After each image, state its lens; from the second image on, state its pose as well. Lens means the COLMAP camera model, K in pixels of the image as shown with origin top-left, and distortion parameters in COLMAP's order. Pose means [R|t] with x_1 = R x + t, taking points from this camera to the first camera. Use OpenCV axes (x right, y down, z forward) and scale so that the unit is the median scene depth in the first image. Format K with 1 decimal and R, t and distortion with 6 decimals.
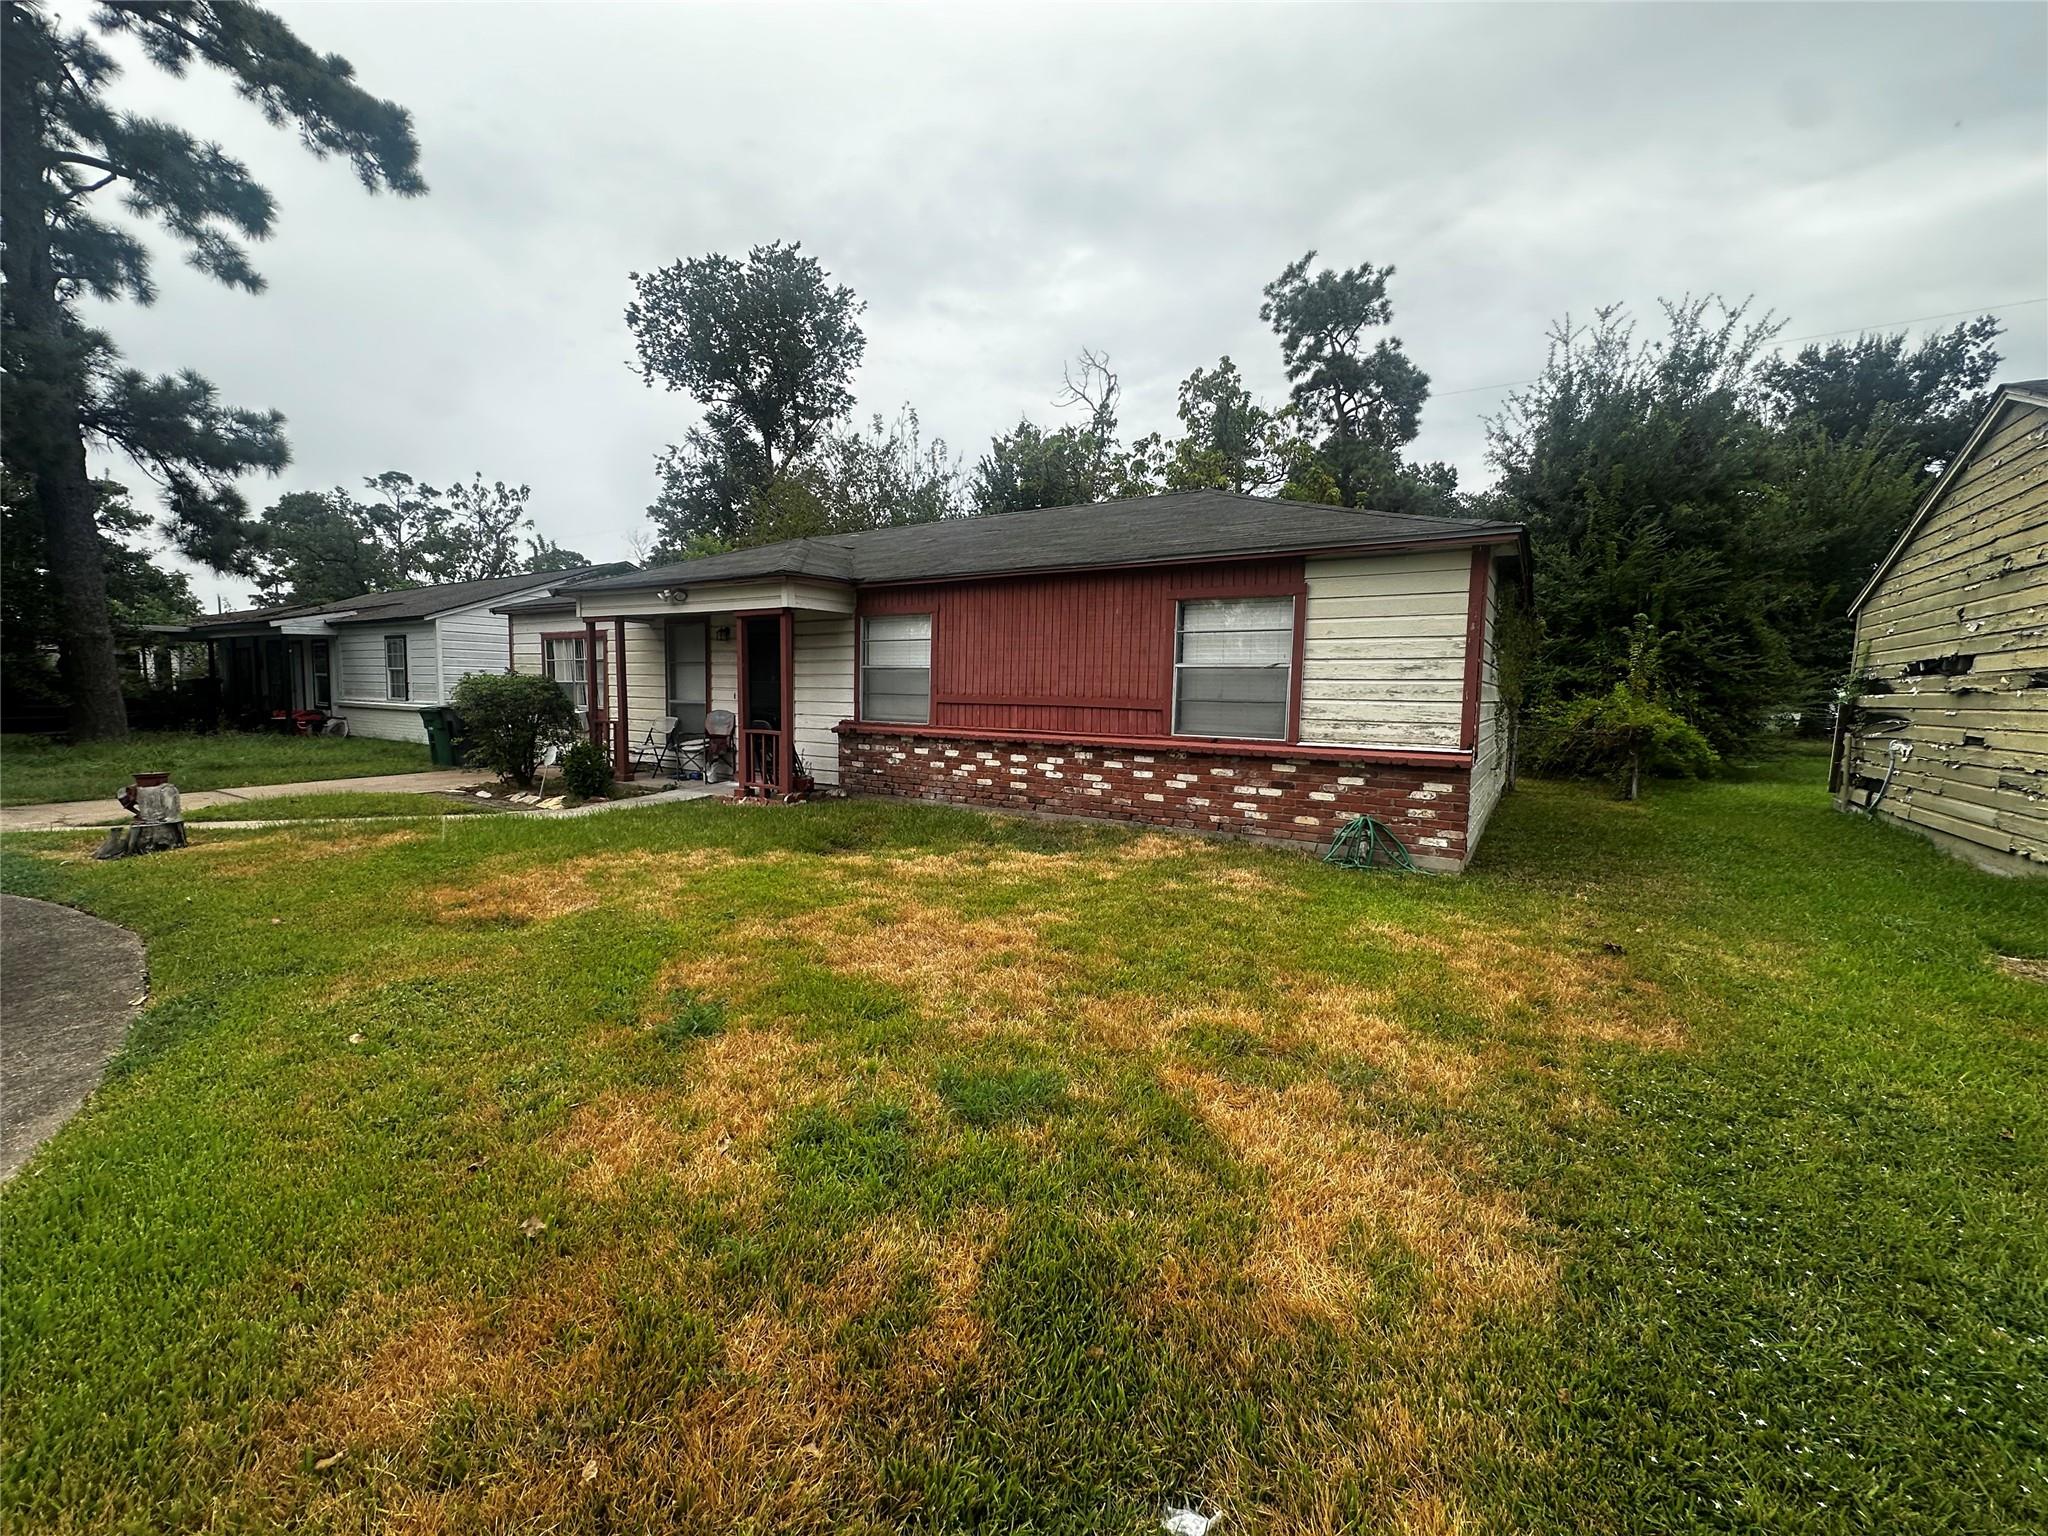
lens RADIAL K [[819.8, 0, 1021.6], [0, 819.8, 764.4], [0, 0, 1]] dist [-0.002360, 0.000683]
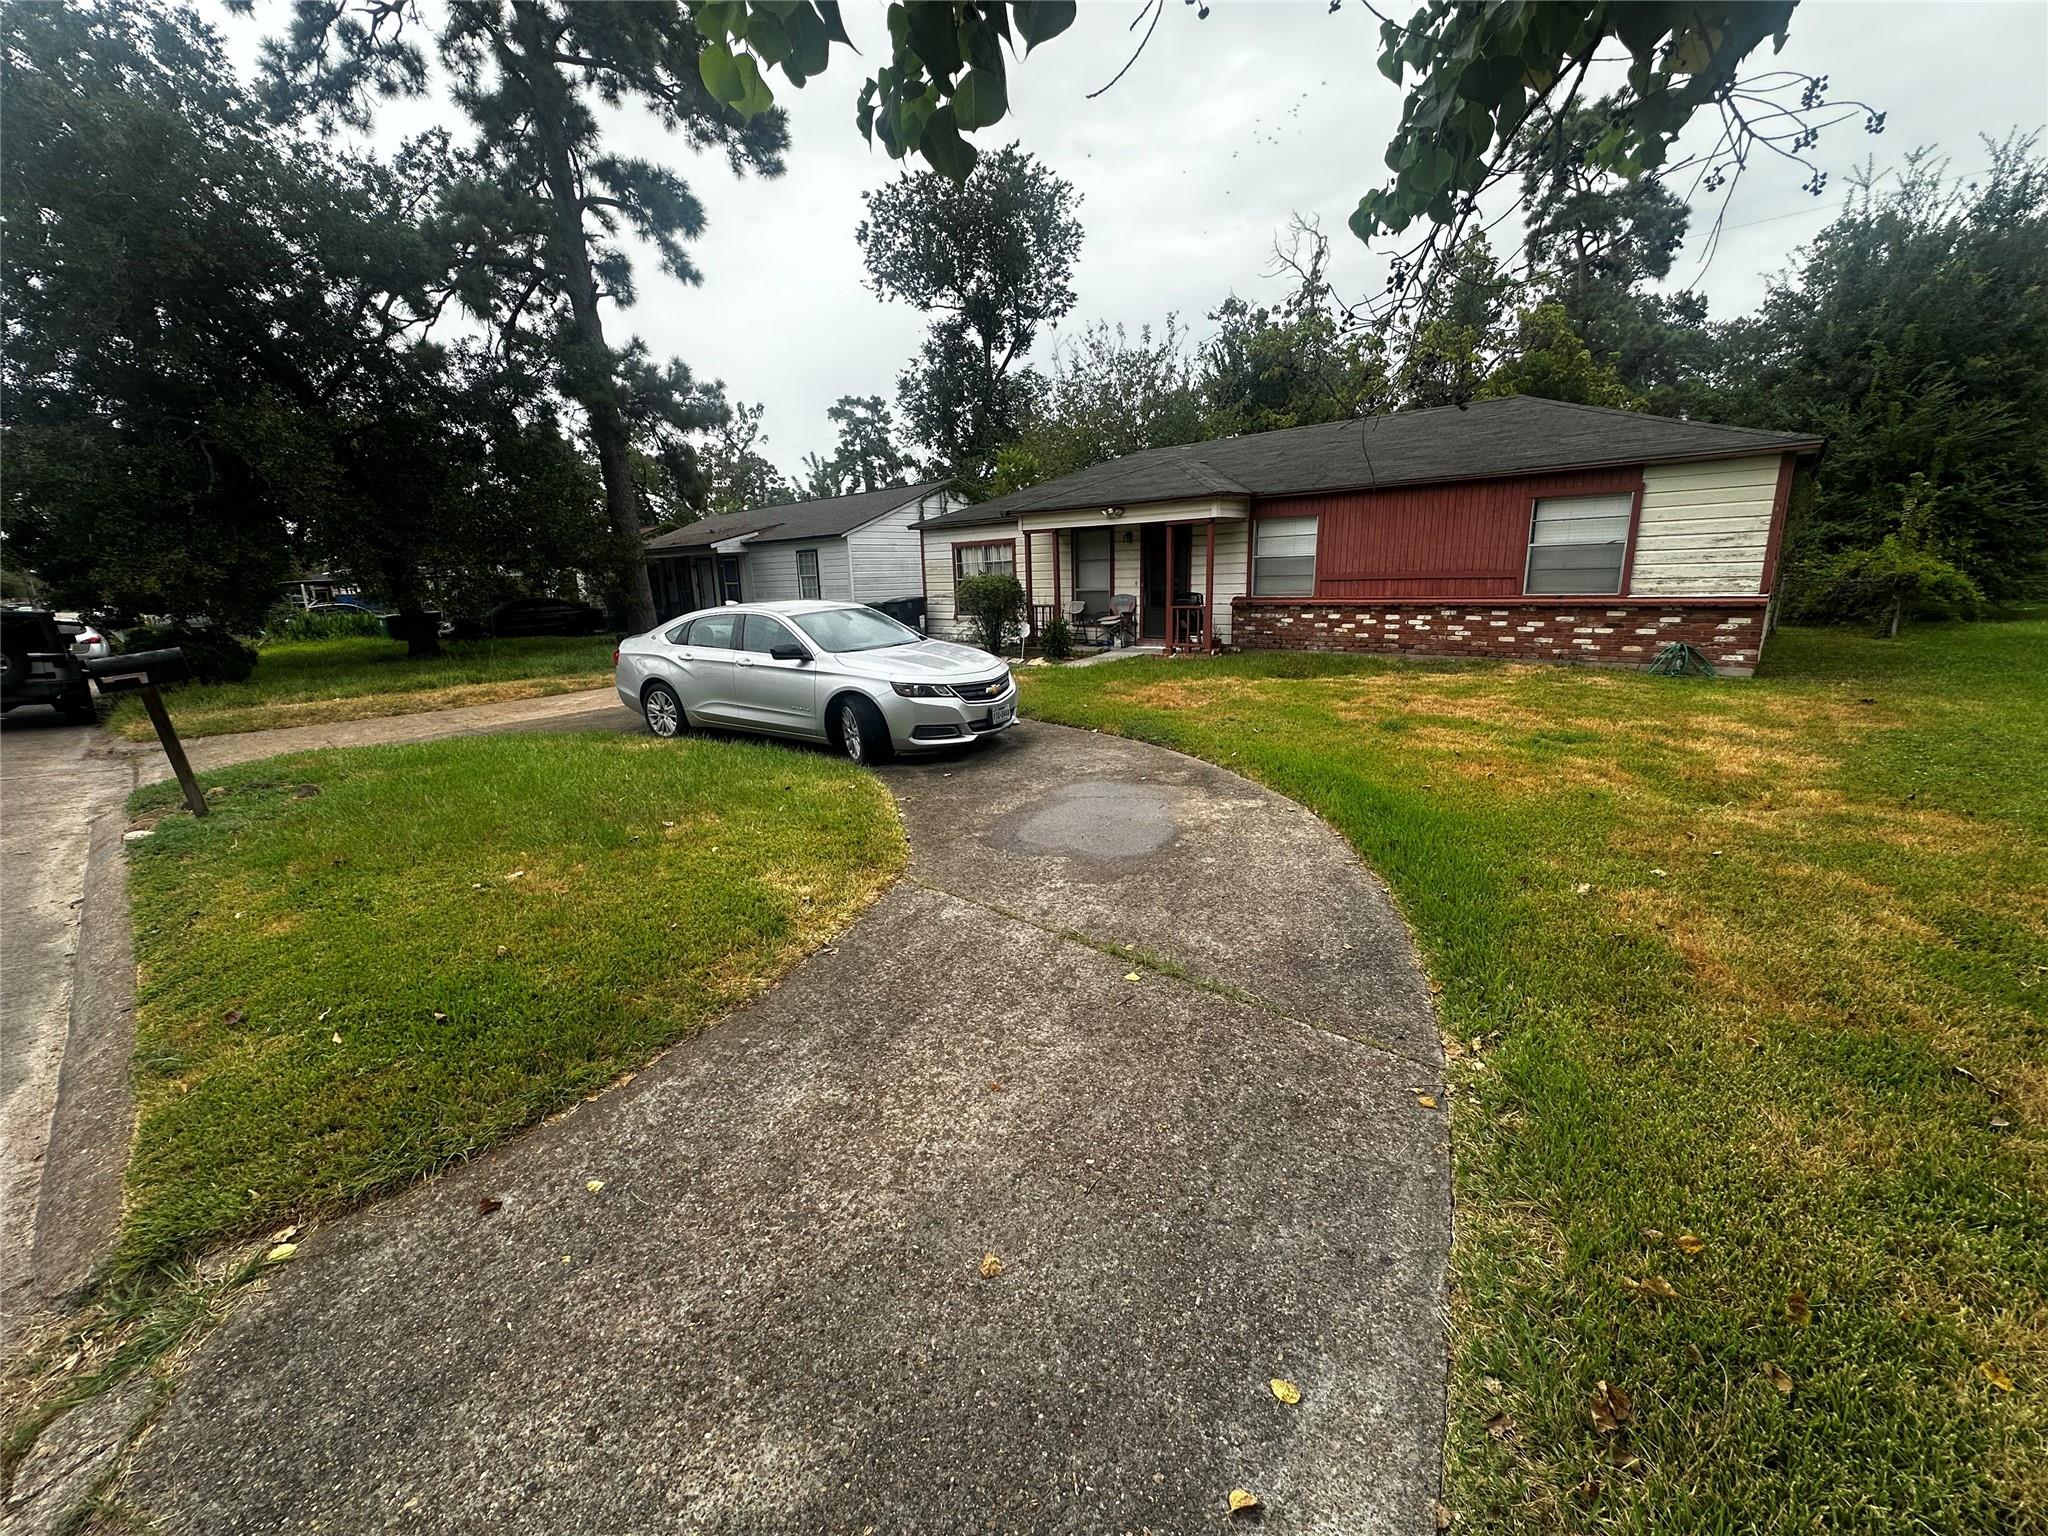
lens RADIAL K [[819.8, 0, 1020.8], [0, 819.8, 766.3], [0, 0, 1]] dist [-0.002360, 0.000683]
pose [[0.984739, -0.008408, -0.173833, -0.354941], [0.032796, 0.989902, 0.137905, 0.028308], [0.170918, -0.141502, 0.975071, -0.484843]]
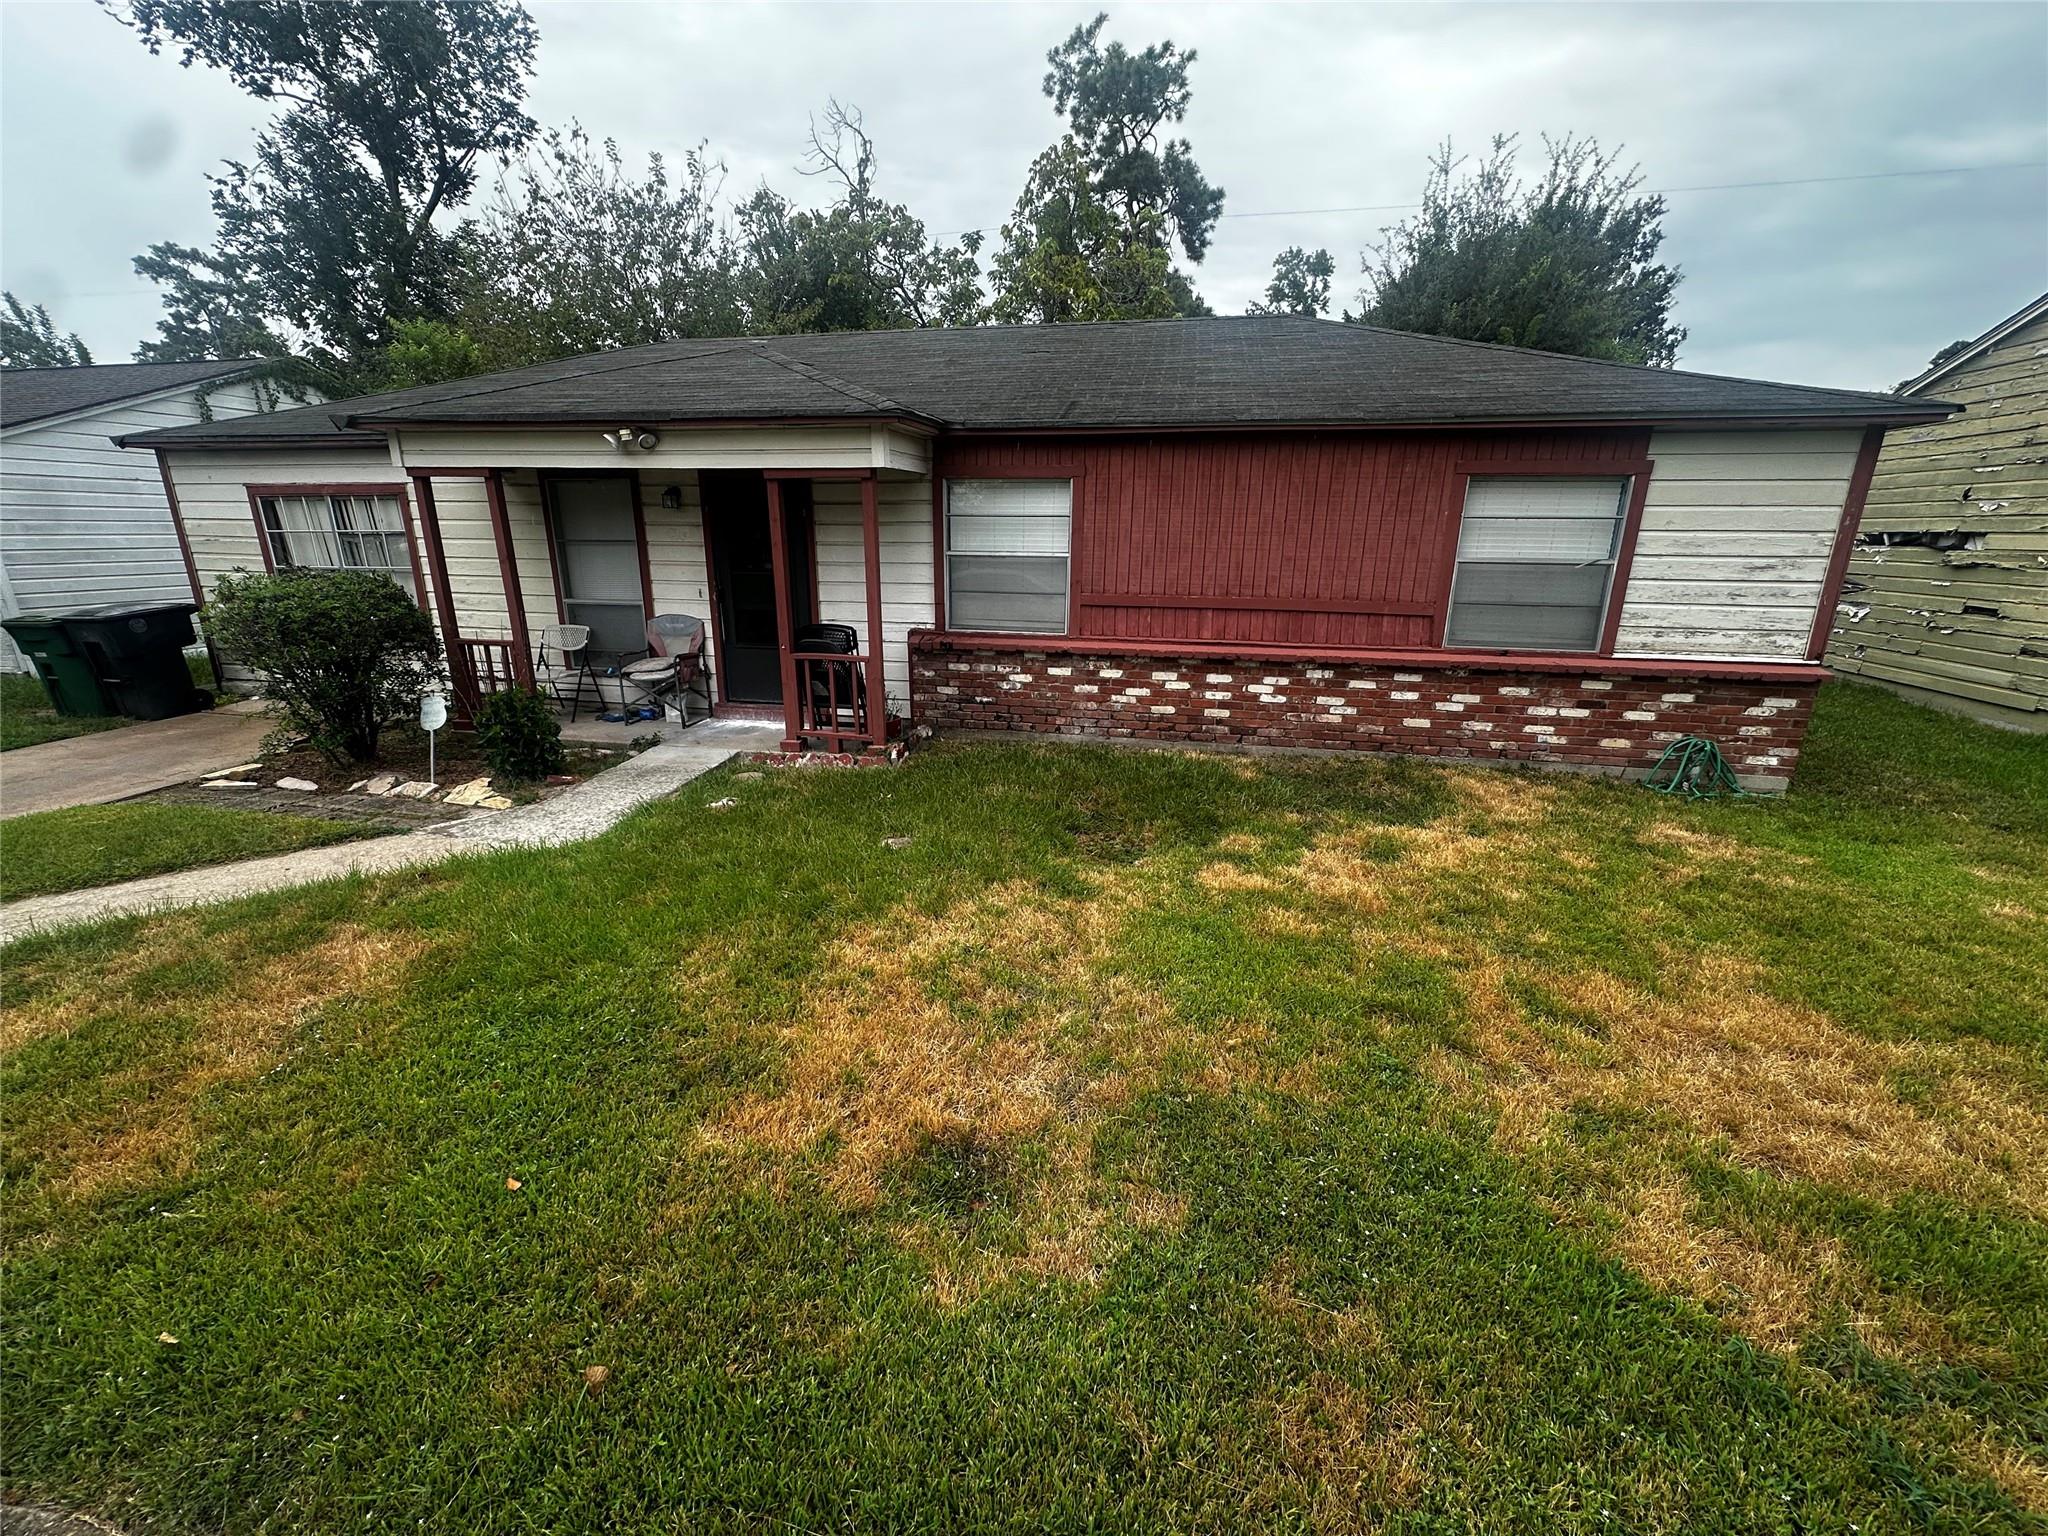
lens RADIAL K [[819.8, 0, 1025.6], [0, 819.8, 767.8], [0, 0, 1]] dist [-0.002360, 0.000683]
pose [[0.933898, -0.110840, 0.339925, -0.402802], [0.040738, 0.977530, 0.206823, -0.083687], [-0.355211, -0.179304, 0.917429, 0.300967]]
